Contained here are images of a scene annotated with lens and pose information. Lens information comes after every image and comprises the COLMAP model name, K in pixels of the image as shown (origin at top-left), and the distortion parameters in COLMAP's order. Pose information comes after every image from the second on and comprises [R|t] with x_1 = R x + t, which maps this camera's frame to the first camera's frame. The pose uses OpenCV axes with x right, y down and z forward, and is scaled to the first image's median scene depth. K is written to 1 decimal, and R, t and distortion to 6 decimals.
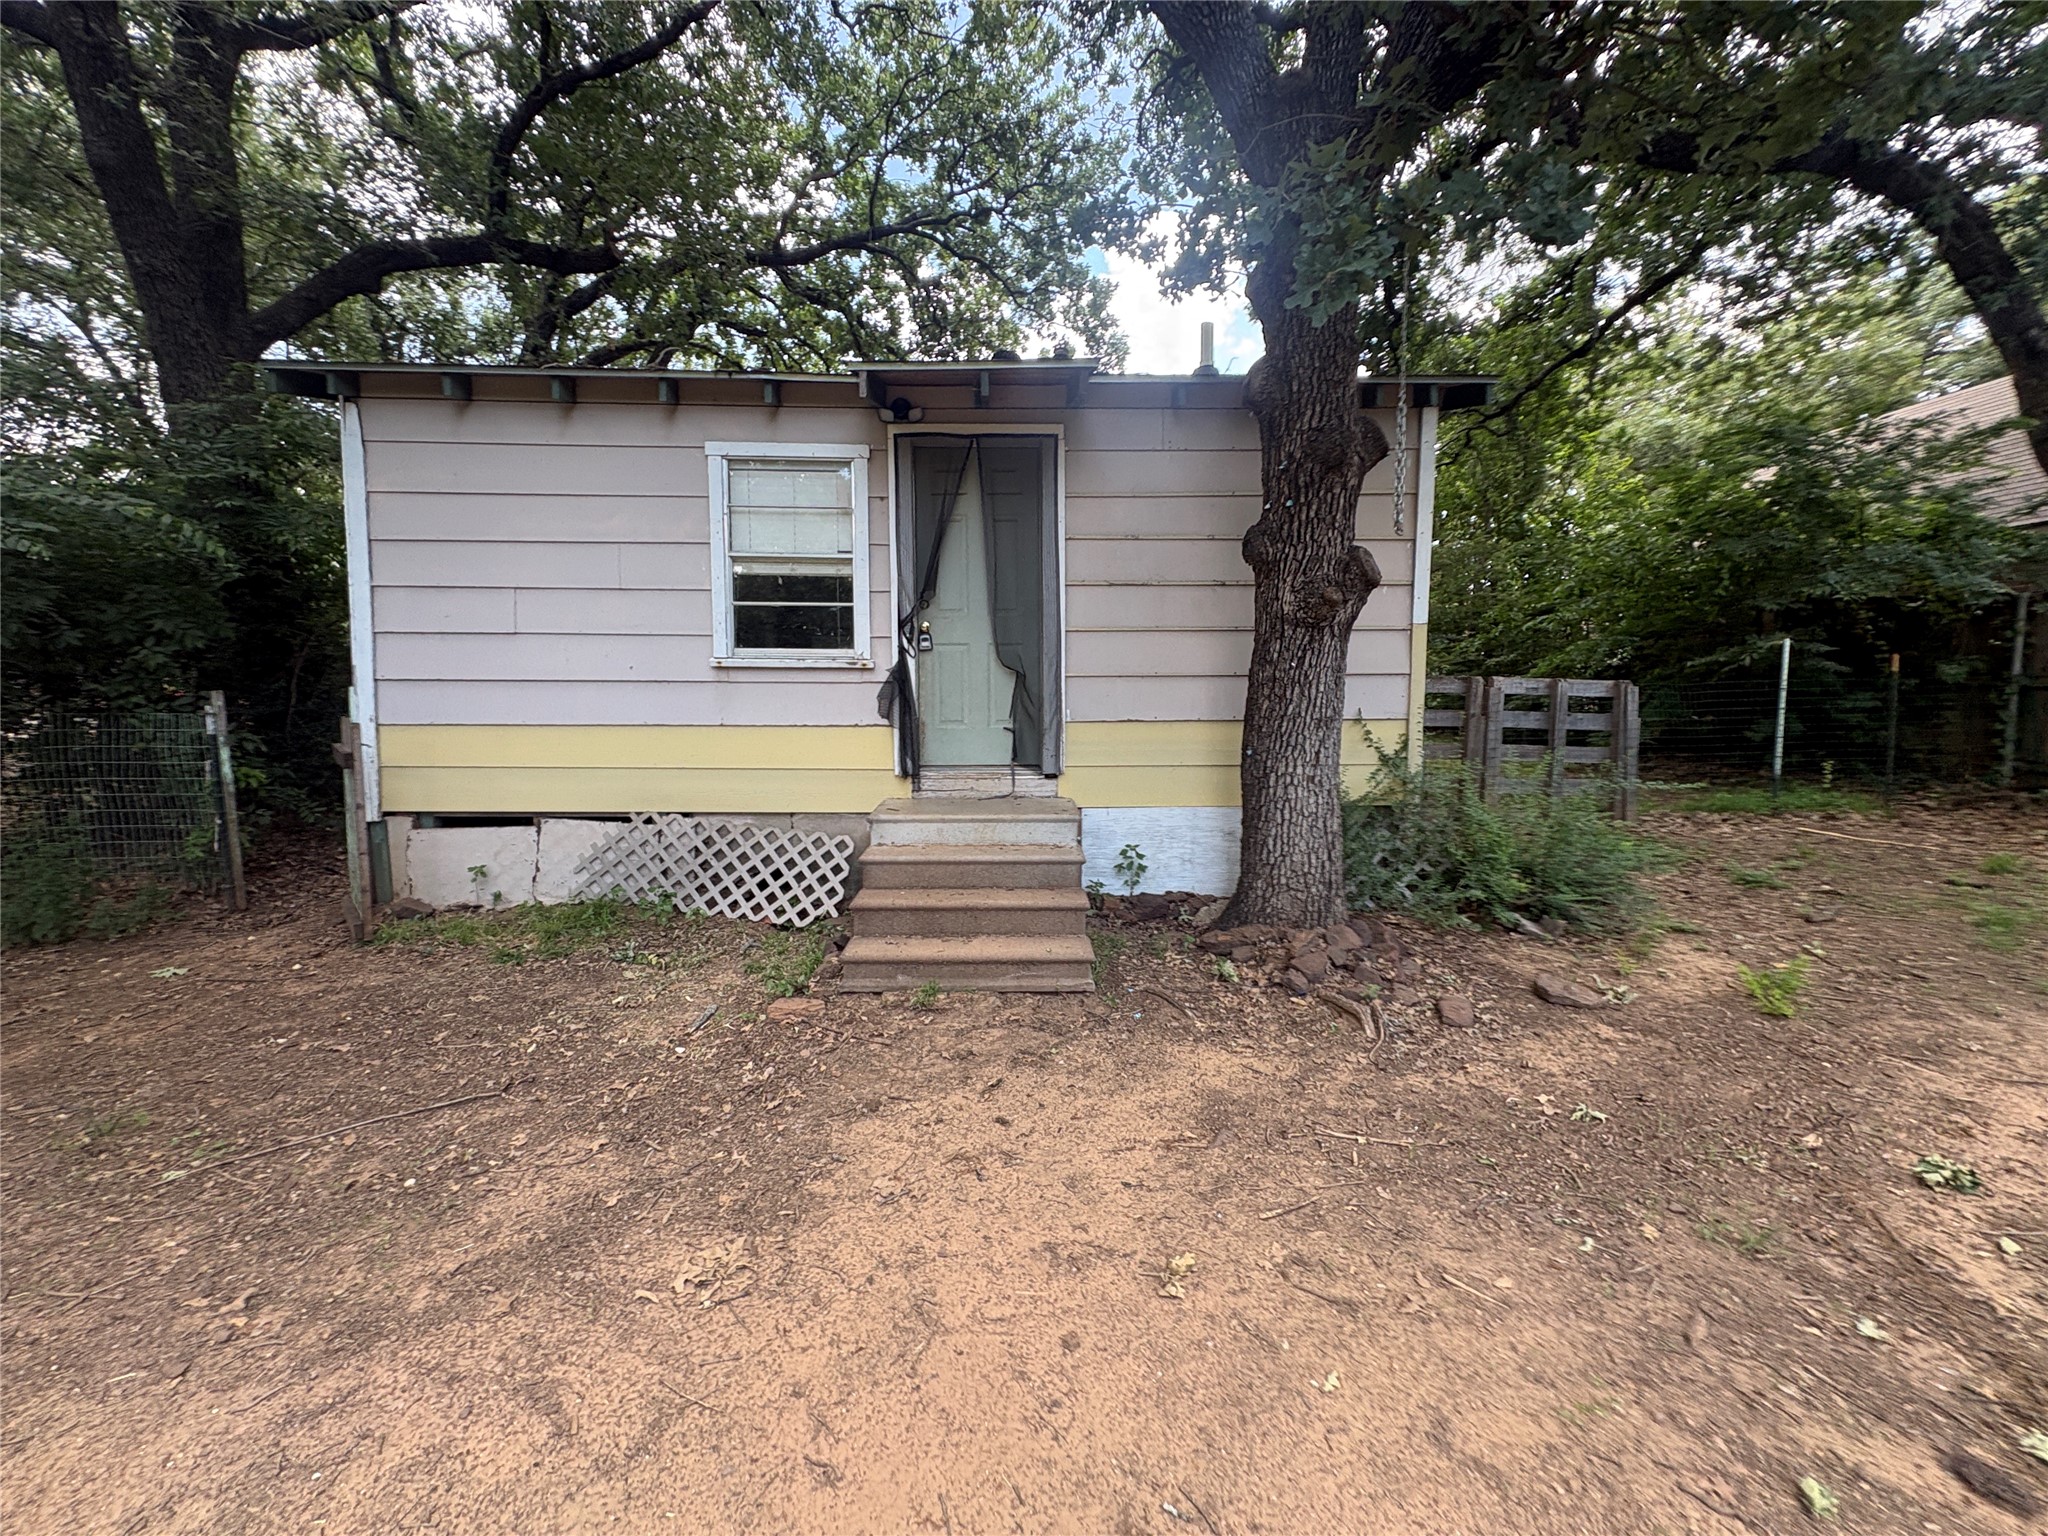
lens RADIAL K [[821.4, 0, 1023.9], [0, 821.4, 760.9], [0, 0, 1]] dist [-0.000756, -0.000180]
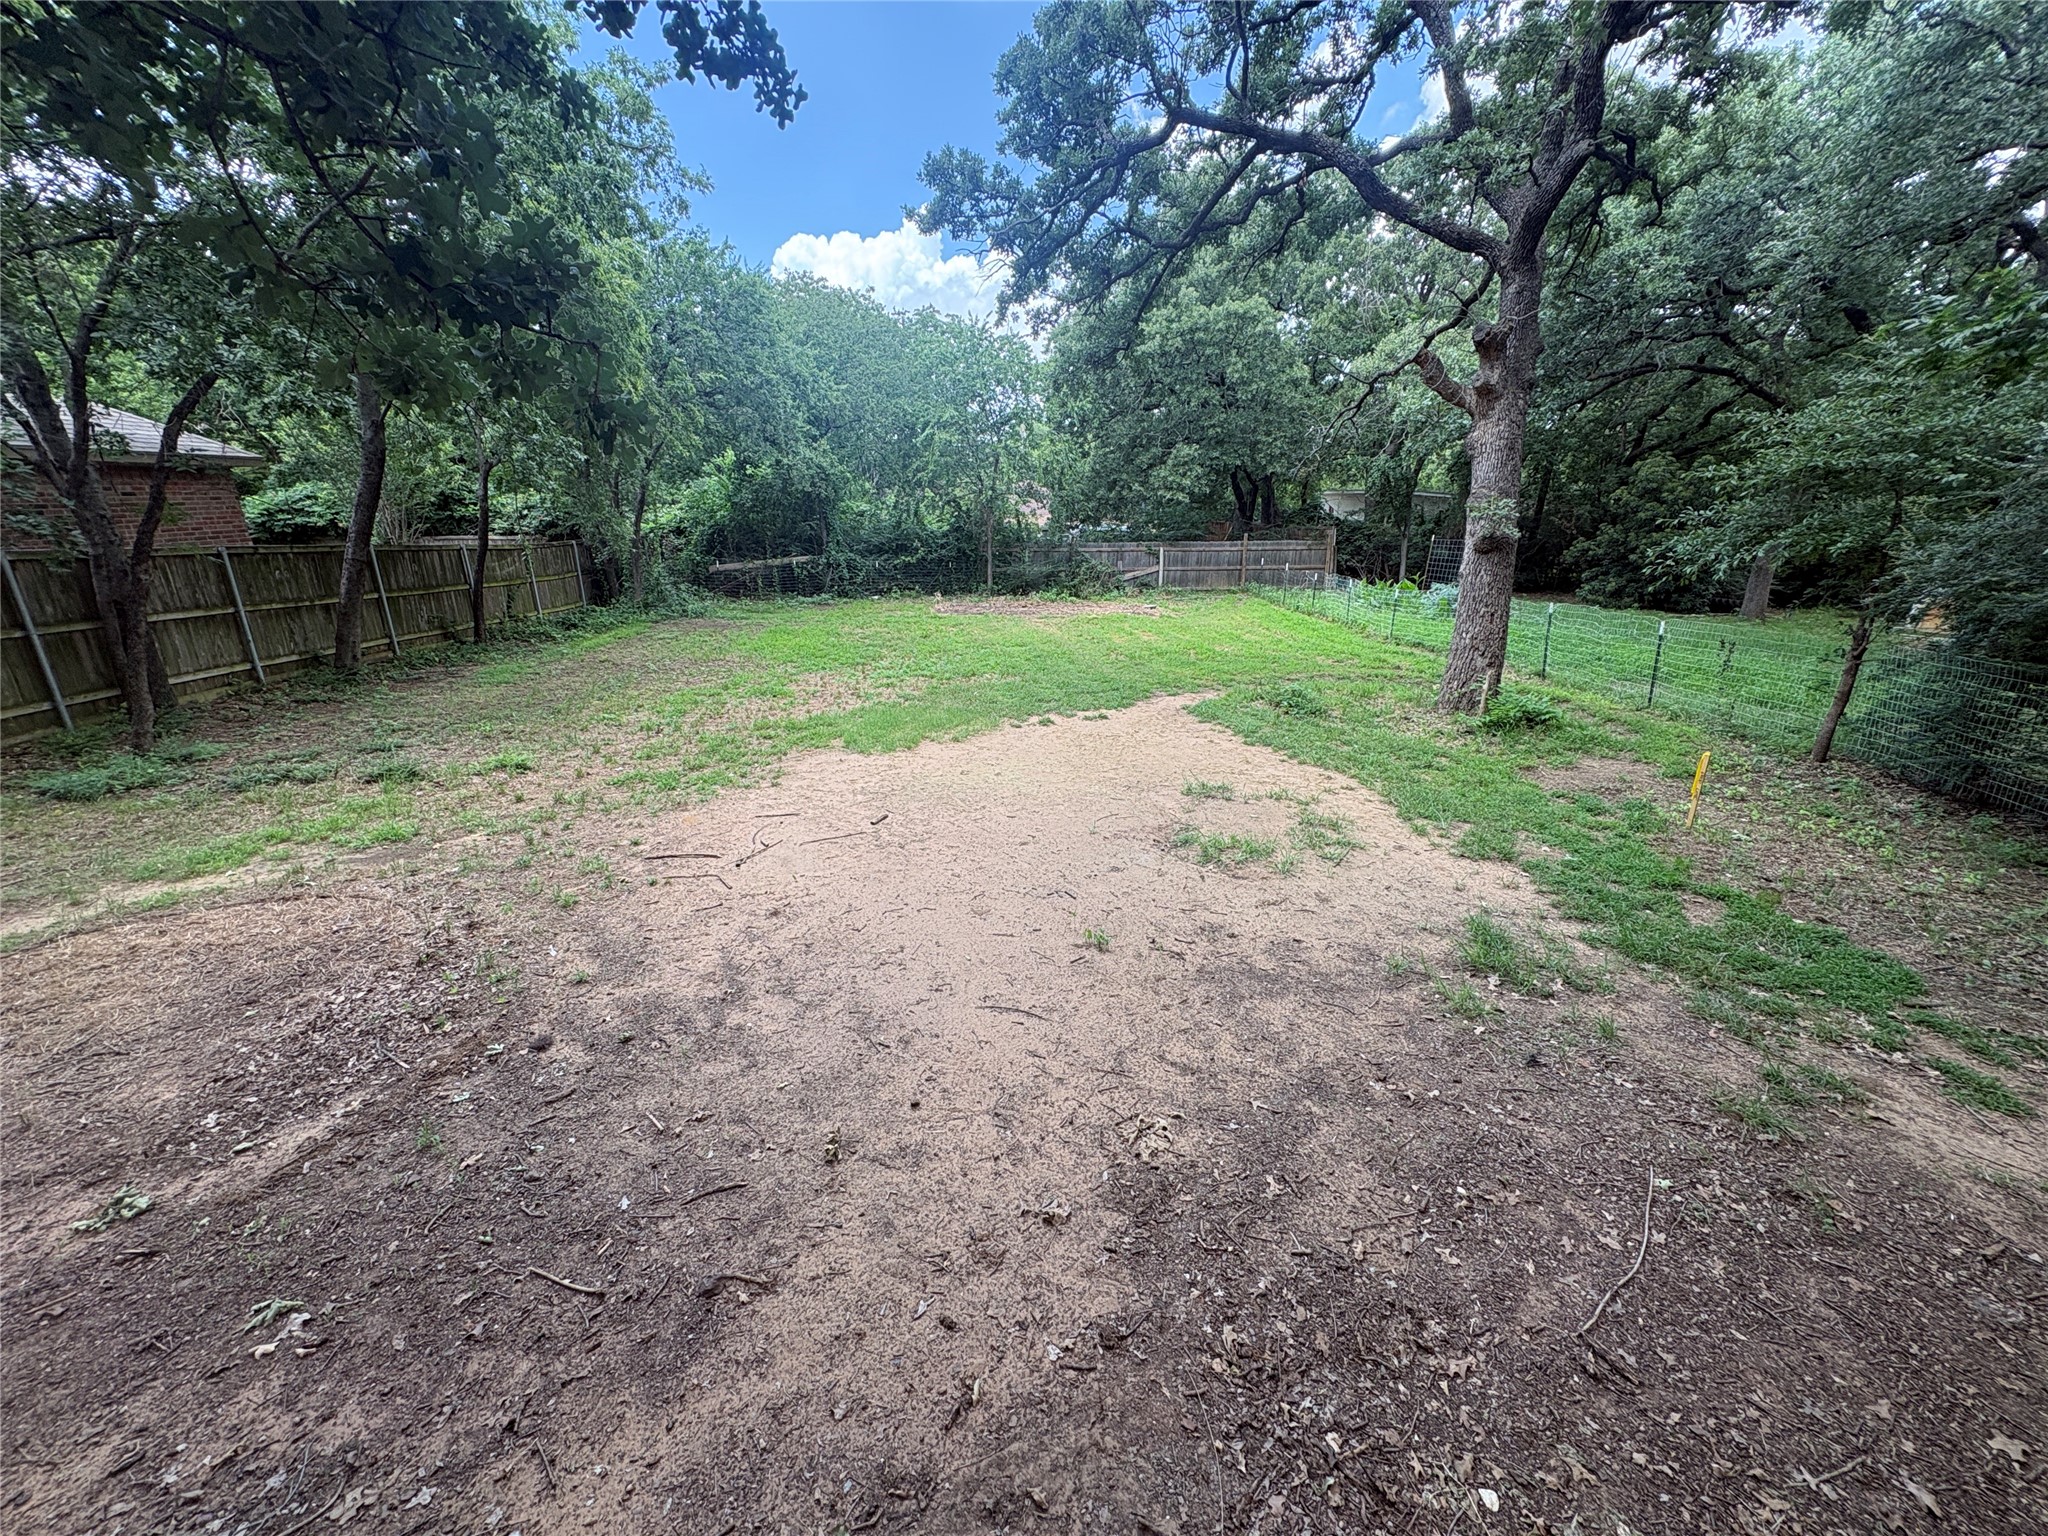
lens RADIAL K [[821.4, 0, 1020.9], [0, 821.4, 764.7], [0, 0, 1]] dist [-0.000756, -0.000180]
pose [[-0.999567, 0.016850, -0.024117, -0.098340], [0.006326, 0.923668, 0.383141, -0.456193], [0.028732, 0.382823, -0.923375, 1.695714]]
